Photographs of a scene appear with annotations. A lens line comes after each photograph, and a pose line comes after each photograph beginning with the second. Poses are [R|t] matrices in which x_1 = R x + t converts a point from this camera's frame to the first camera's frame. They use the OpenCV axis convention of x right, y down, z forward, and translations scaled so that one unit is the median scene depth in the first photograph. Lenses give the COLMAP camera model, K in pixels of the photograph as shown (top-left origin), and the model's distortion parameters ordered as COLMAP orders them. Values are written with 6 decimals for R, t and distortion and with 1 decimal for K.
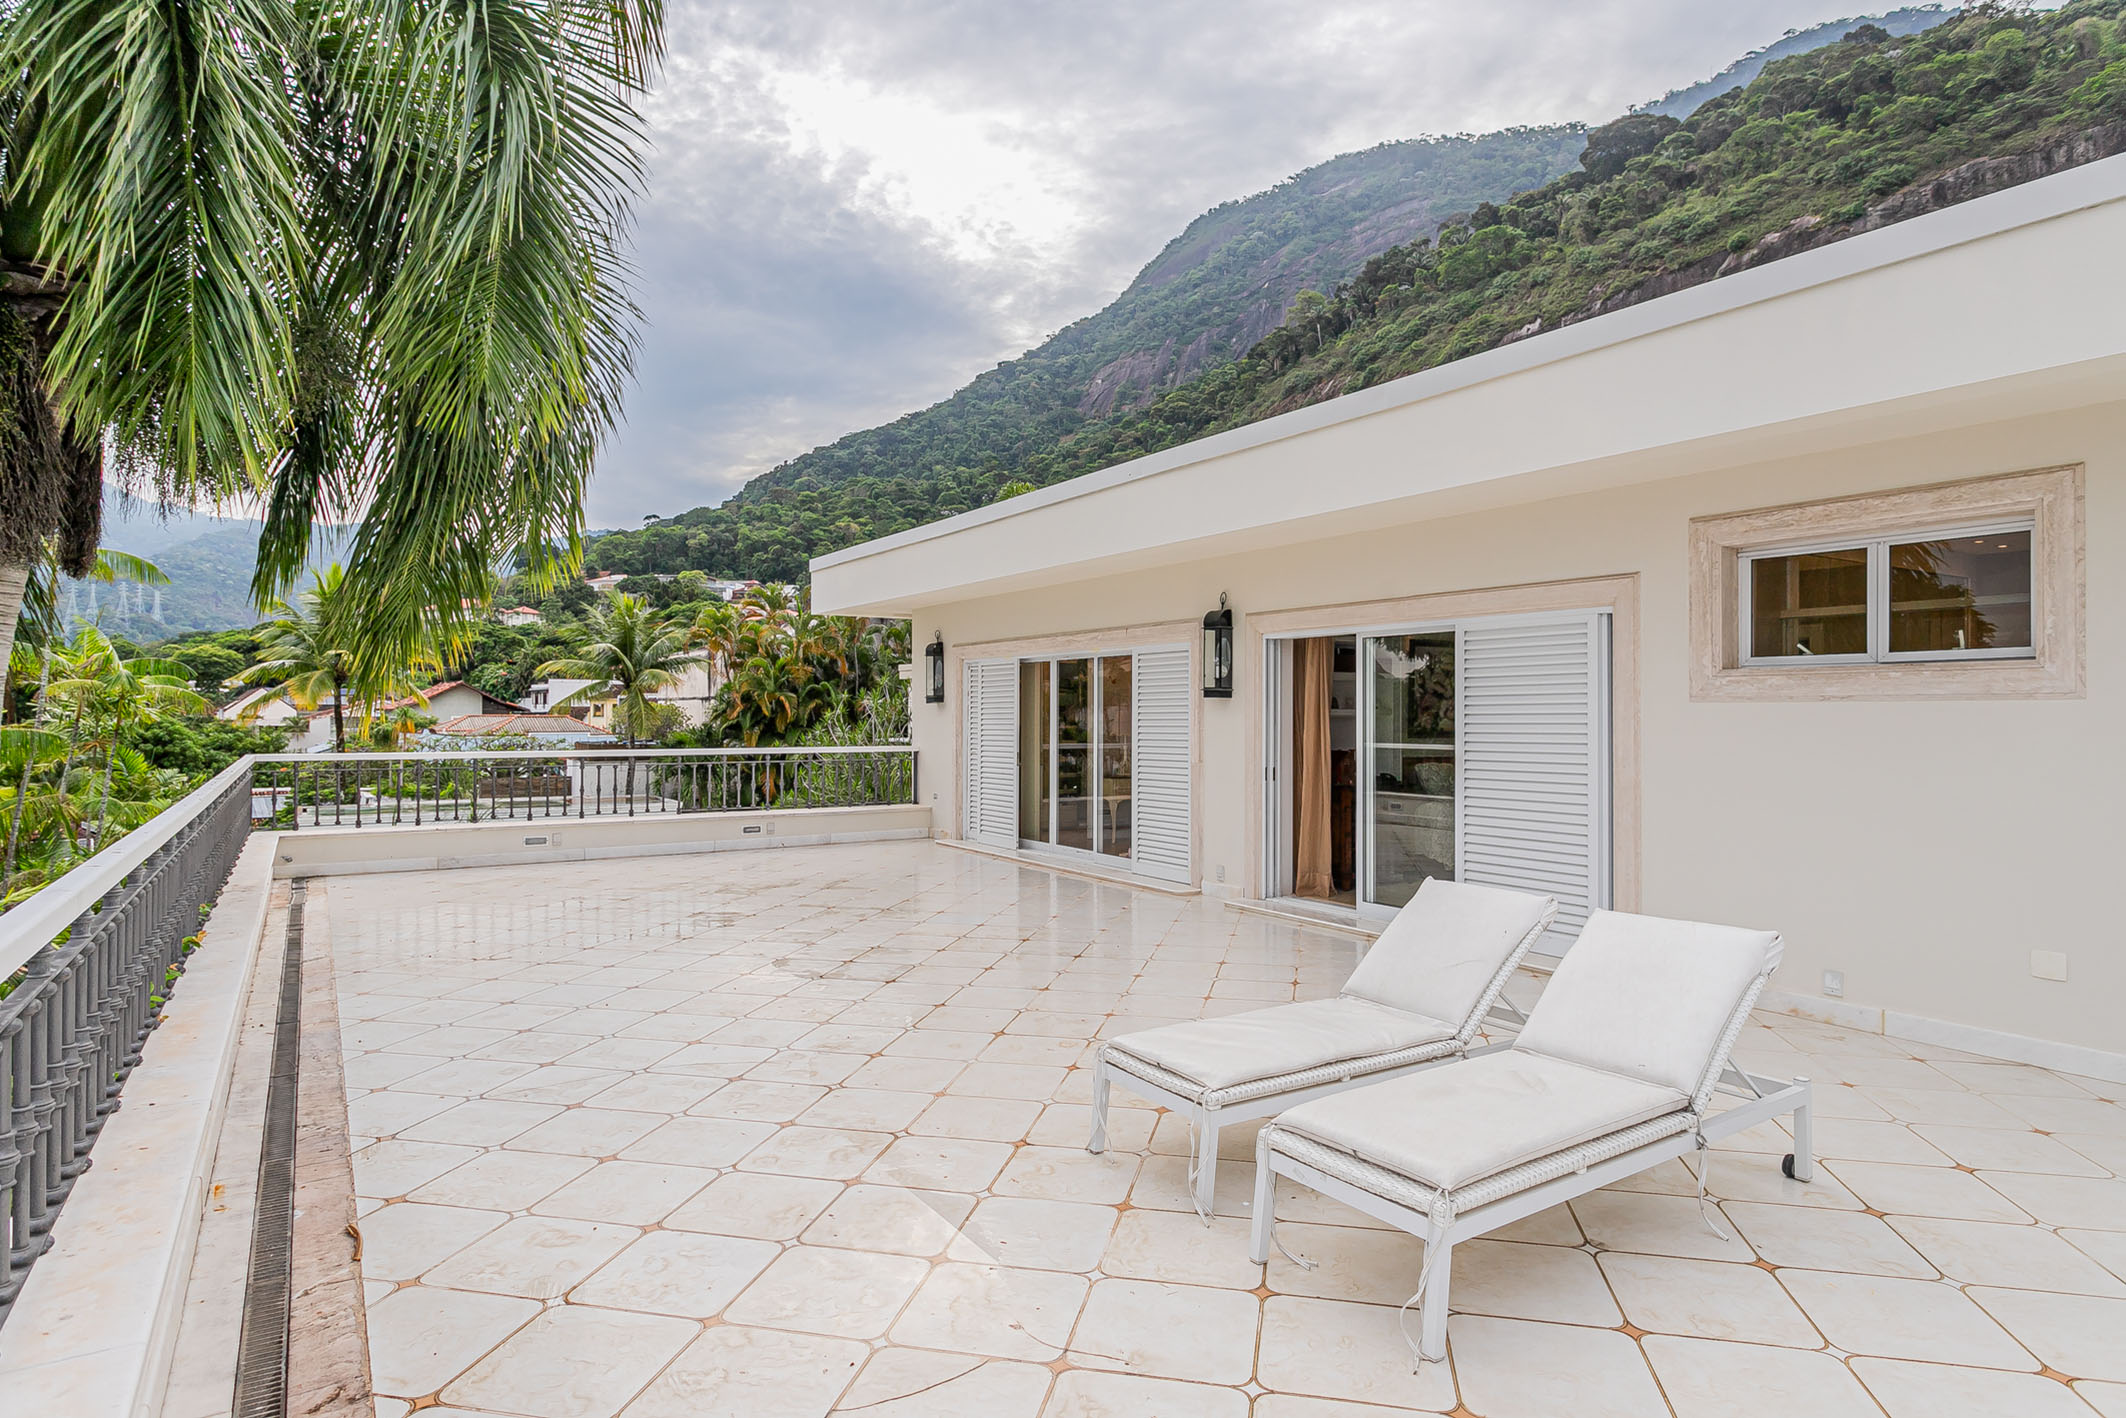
lens RADIAL K [[1154.4, 0, 1059.4], [0, 1154.4, 721.8], [0, 0, 1]] dist [-0.008265, 0.003474]
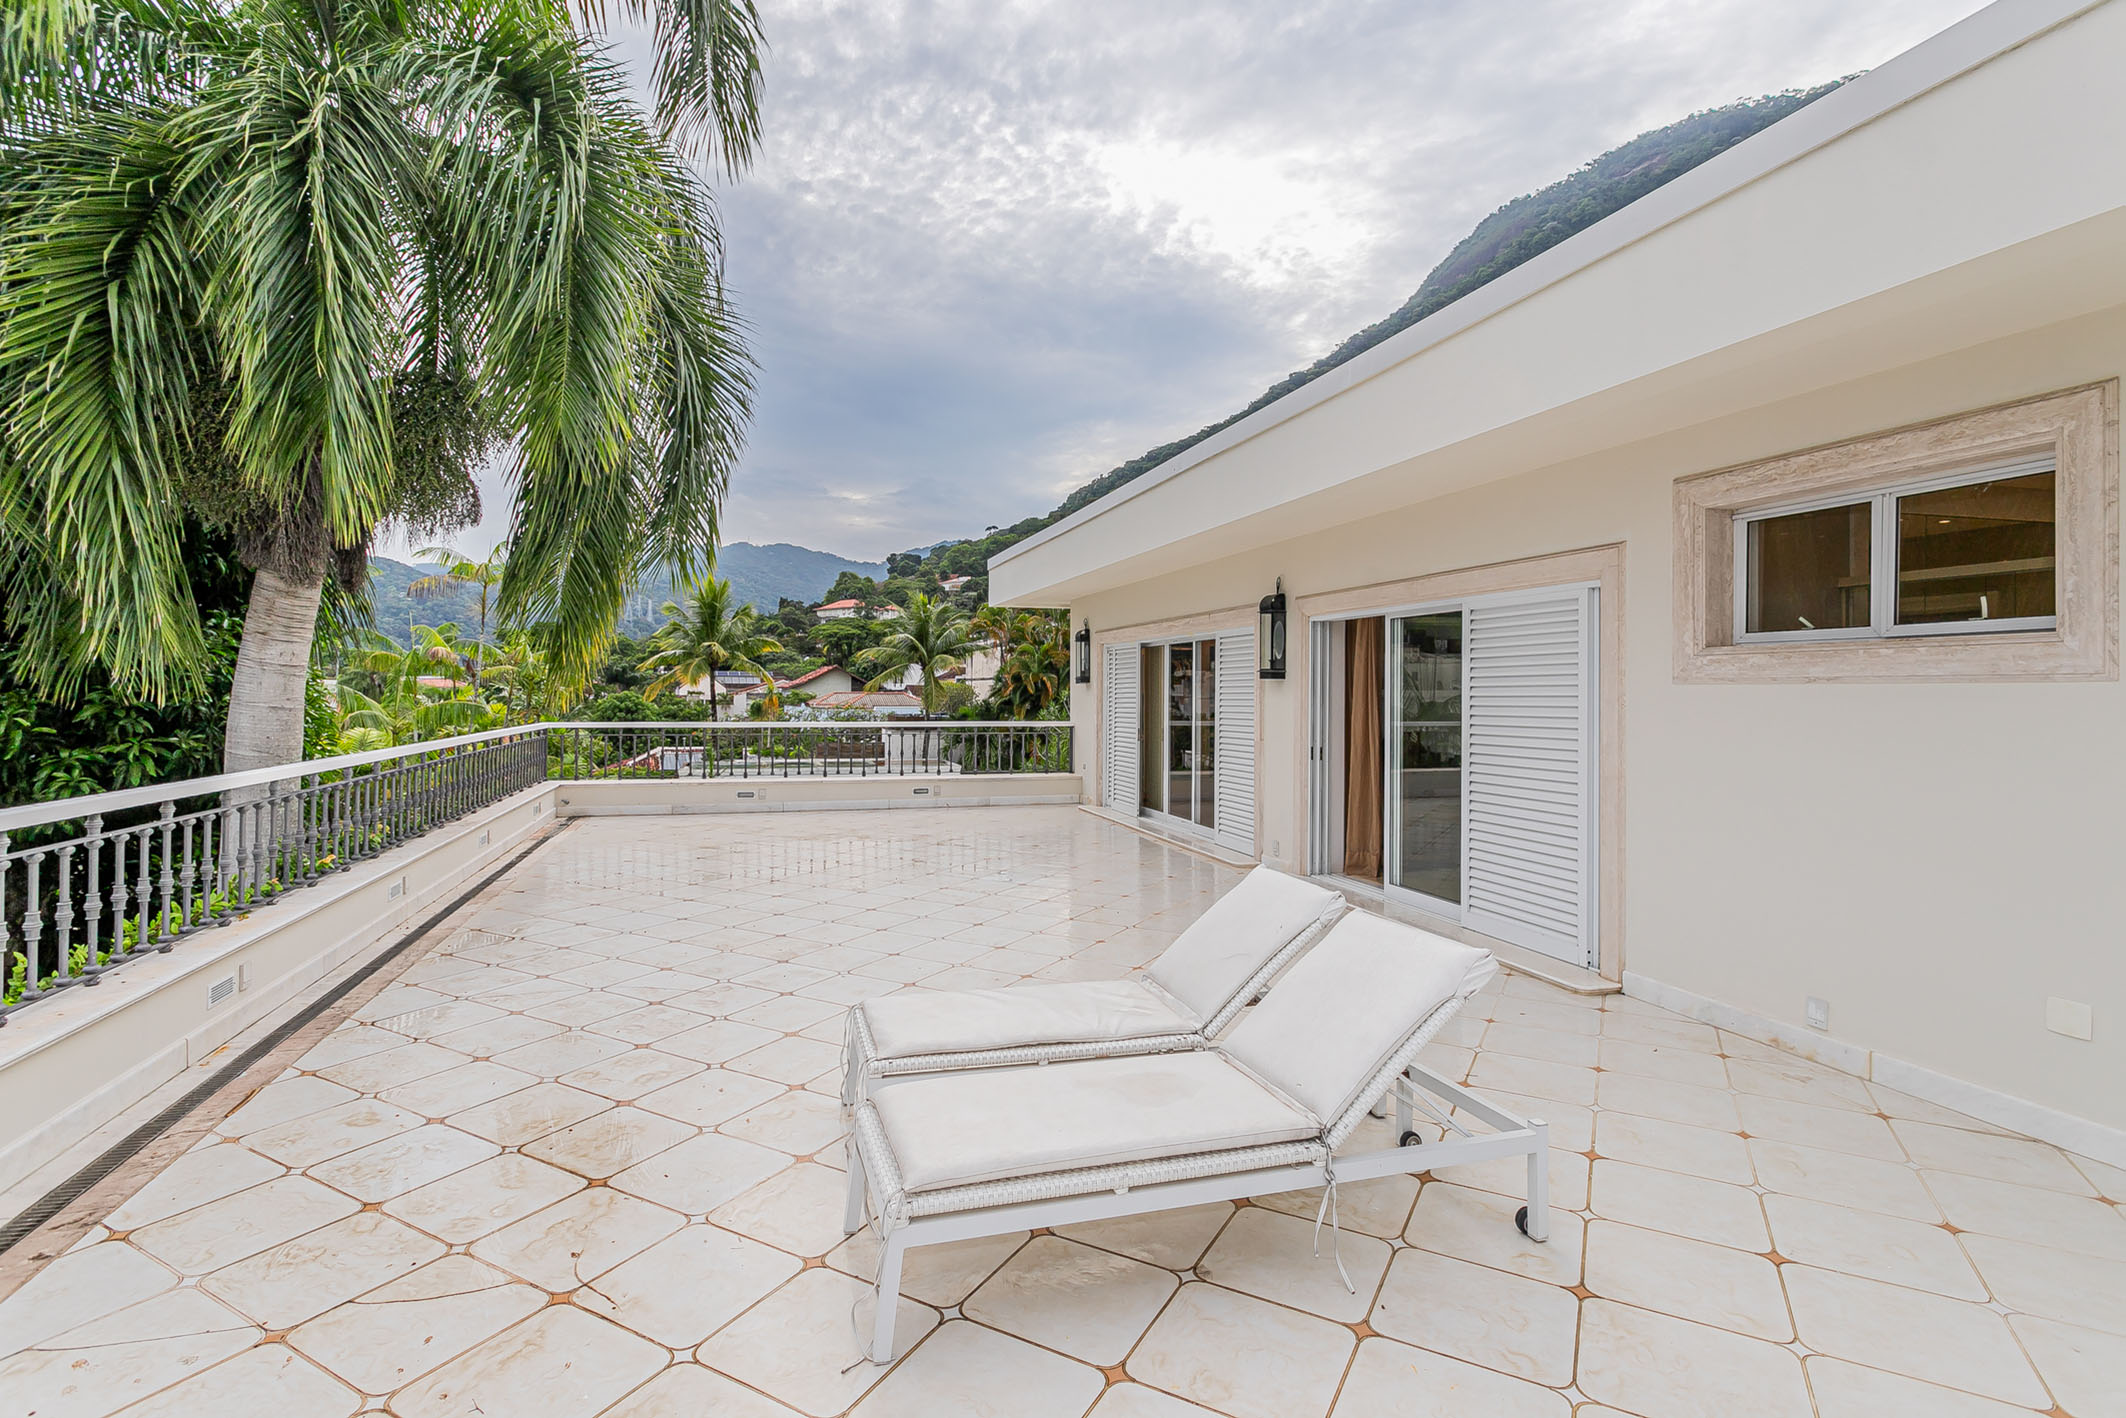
lens RADIAL K [[1012.3, 0, 1032.9], [0, 1012.3, 686.7], [0, 0, 1]] dist [-0.005924, 0.001416]
pose [[0.952114, 0.000417, -0.305743, 0.144537], [-0.003985, 0.999931, -0.011048, -0.001829], [0.305717, 0.011737, 0.952050, 0.045211]]
